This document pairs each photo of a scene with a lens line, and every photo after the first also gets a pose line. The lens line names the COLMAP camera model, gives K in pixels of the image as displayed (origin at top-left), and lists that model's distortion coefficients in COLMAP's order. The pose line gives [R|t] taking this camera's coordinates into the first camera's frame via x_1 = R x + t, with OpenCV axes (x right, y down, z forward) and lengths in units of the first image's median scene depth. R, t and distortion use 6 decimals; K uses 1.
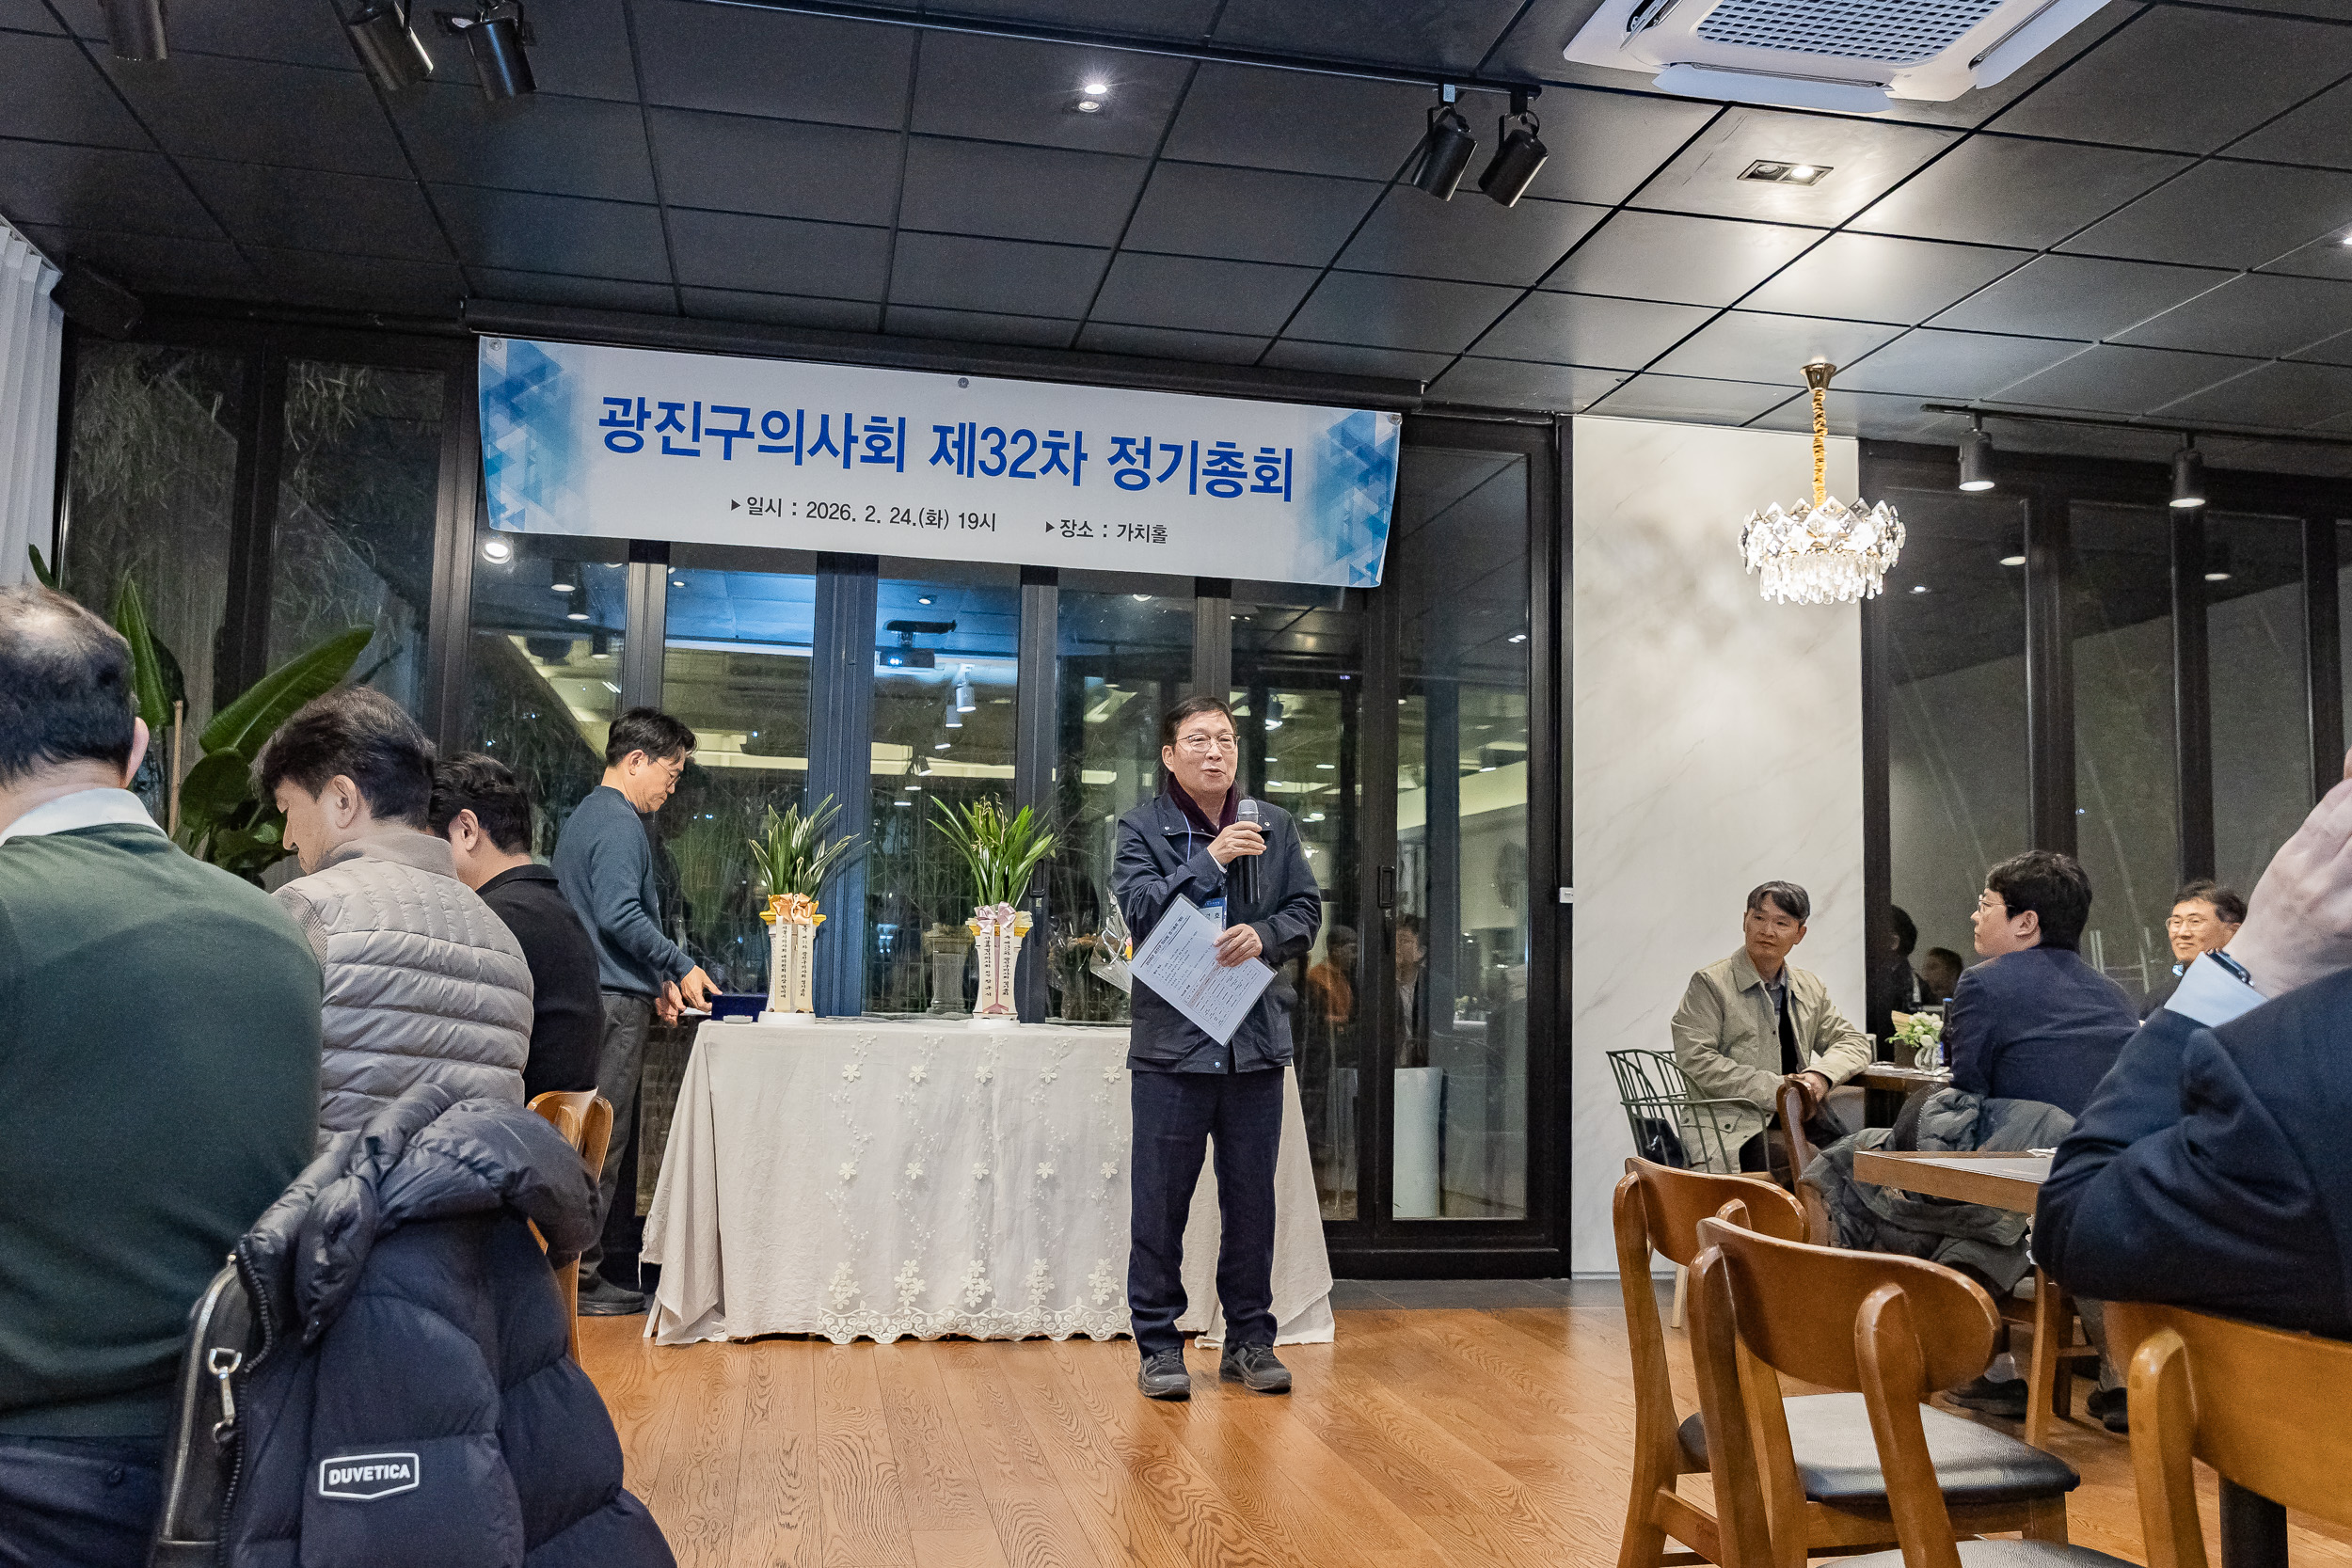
lens RADIAL K [[1938.2, 0, 1165.9], [0, 1938.2, 788.5], [0, 0, 1]] dist [0.001105, 0.024206]
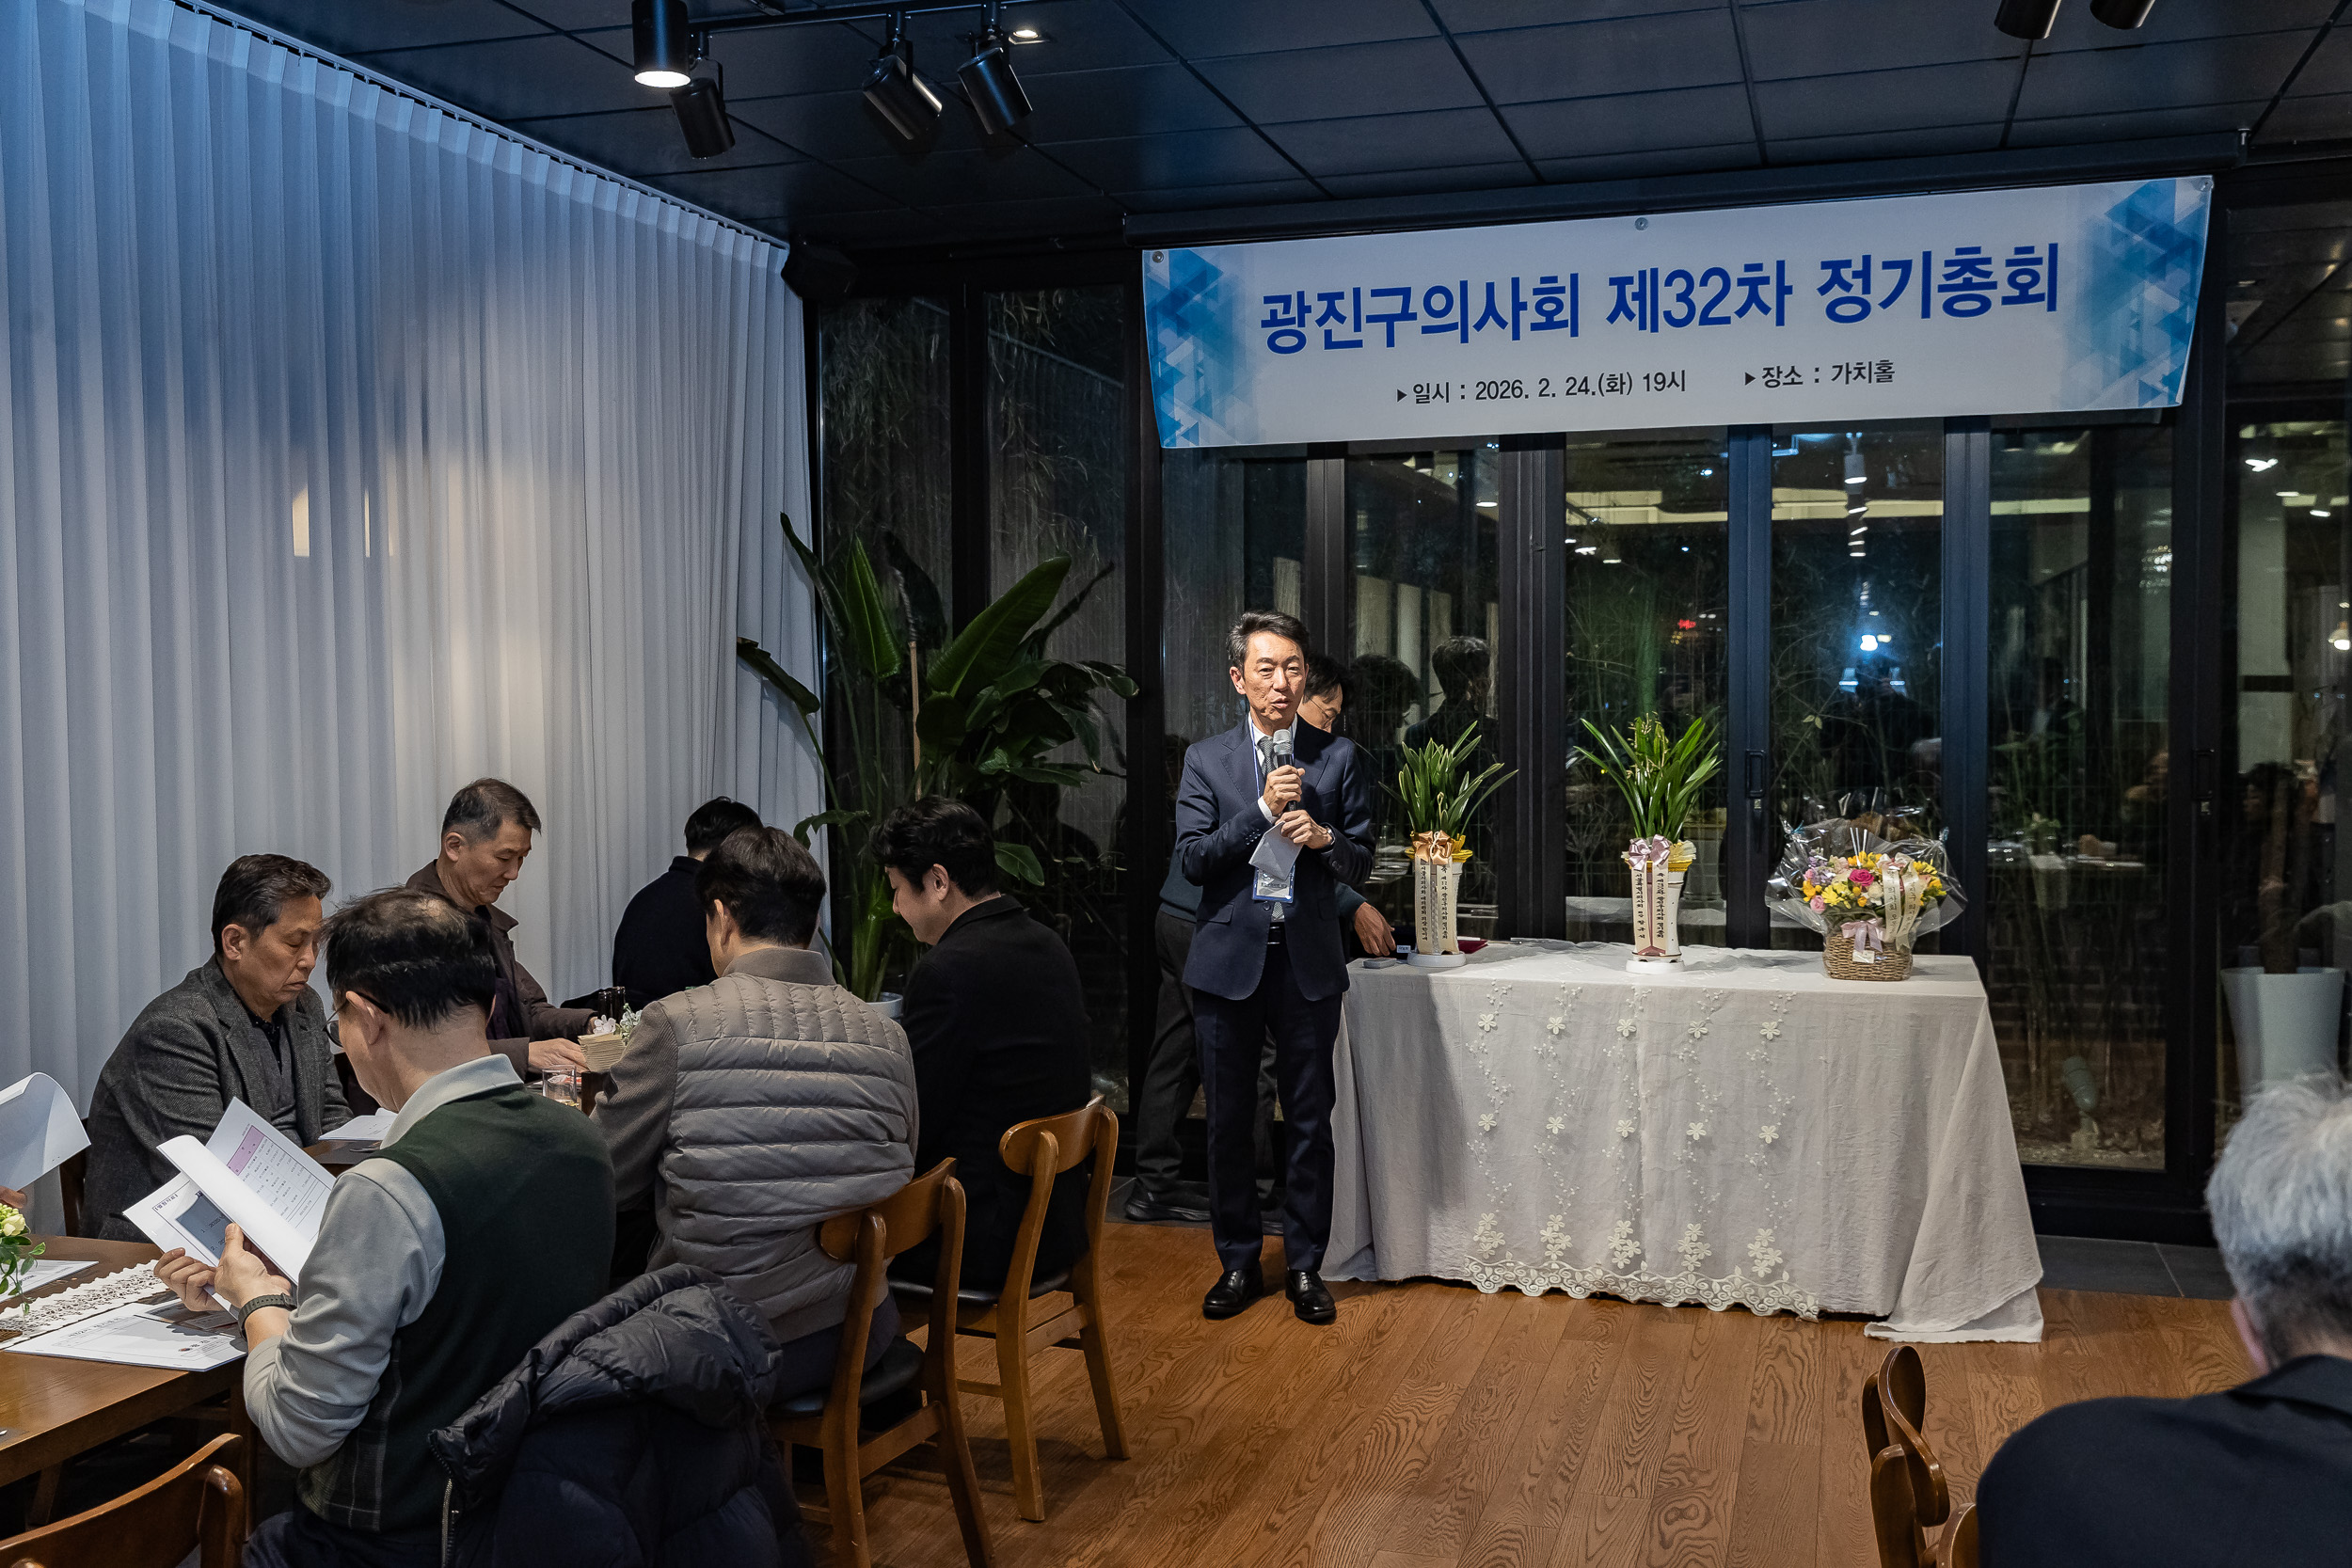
lens RADIAL K [[2222.7, 0, 1184.8], [0, 2222.7, 792.2], [0, 0, 1]] dist [0.025606, 0.000000]
pose [[0.883491, -0.010287, -0.468336, 0.185710], [0.075651, 0.989769, 0.120972, -0.092840], [0.462300, -0.142308, 0.875230, -0.019273]]
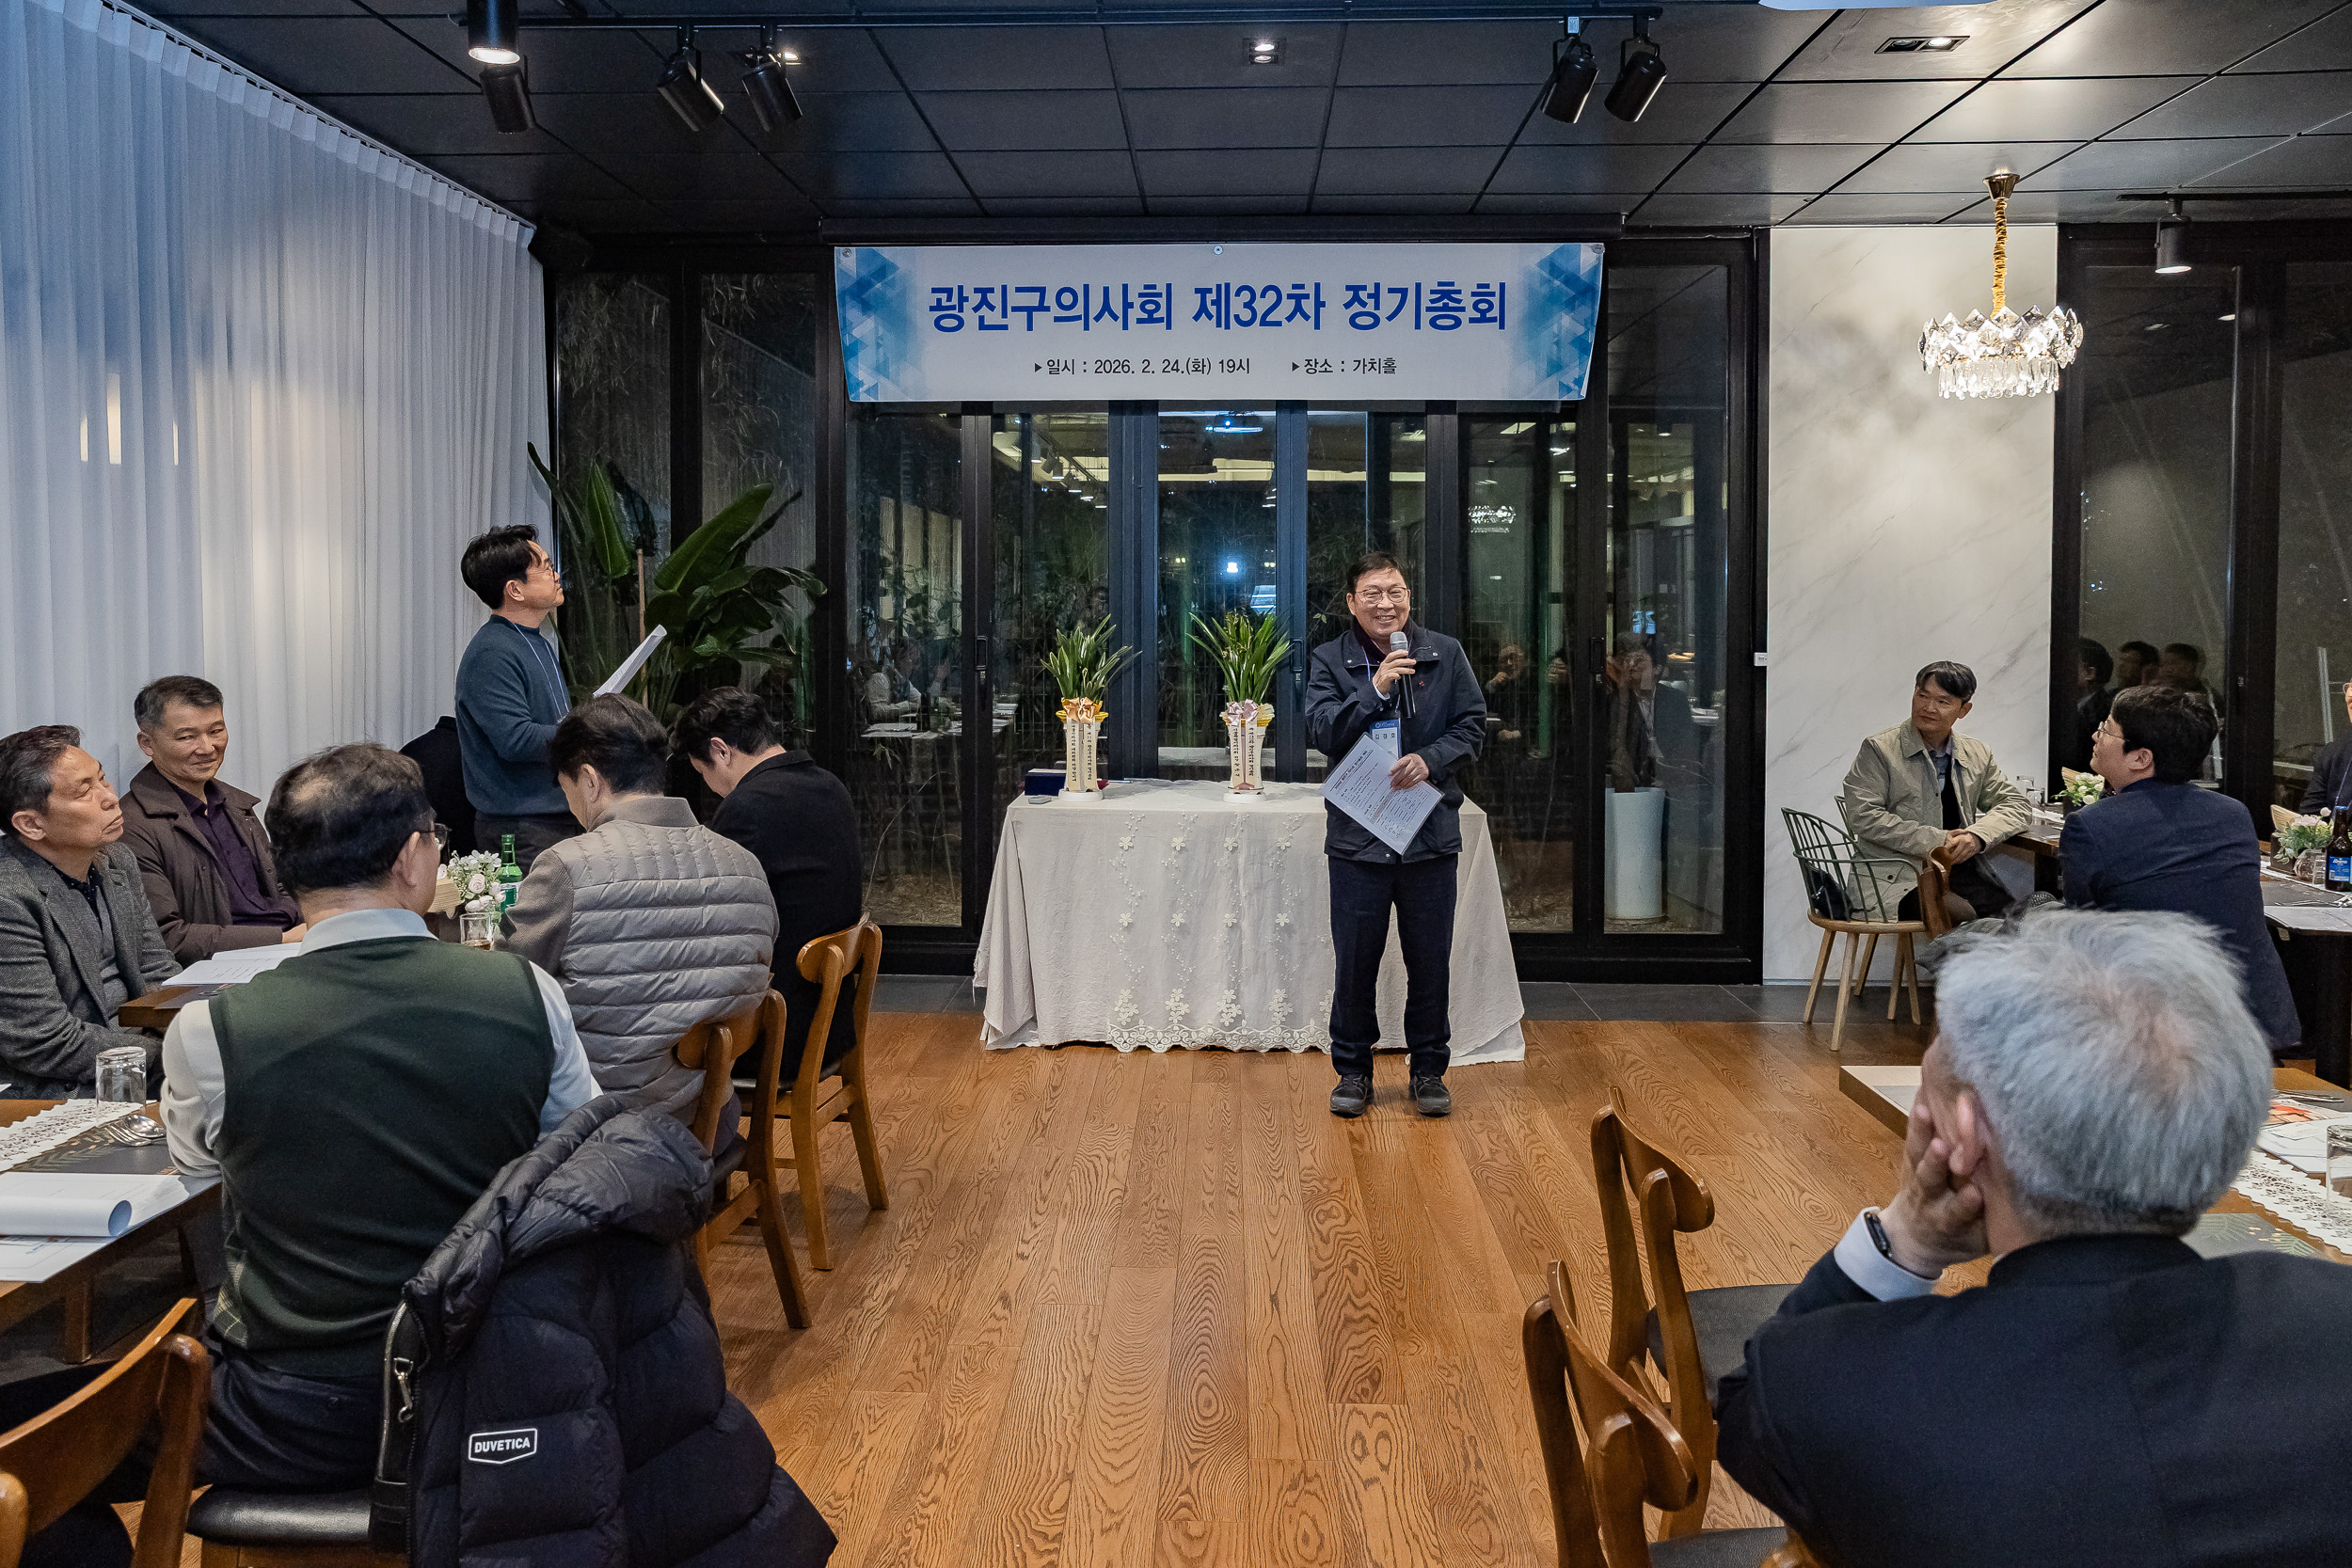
lens RADIAL K [[1588.9, 0, 1165.6], [0, 1588.9, 655.6], [0, 0, 1]] dist [-0.020125, 0.042412]
pose [[0.973811, -0.015174, -0.226854, 0.082647], [0.044452, 0.991221, 0.124518, -0.085460], [0.222973, -0.131341, 0.965936, 0.016115]]
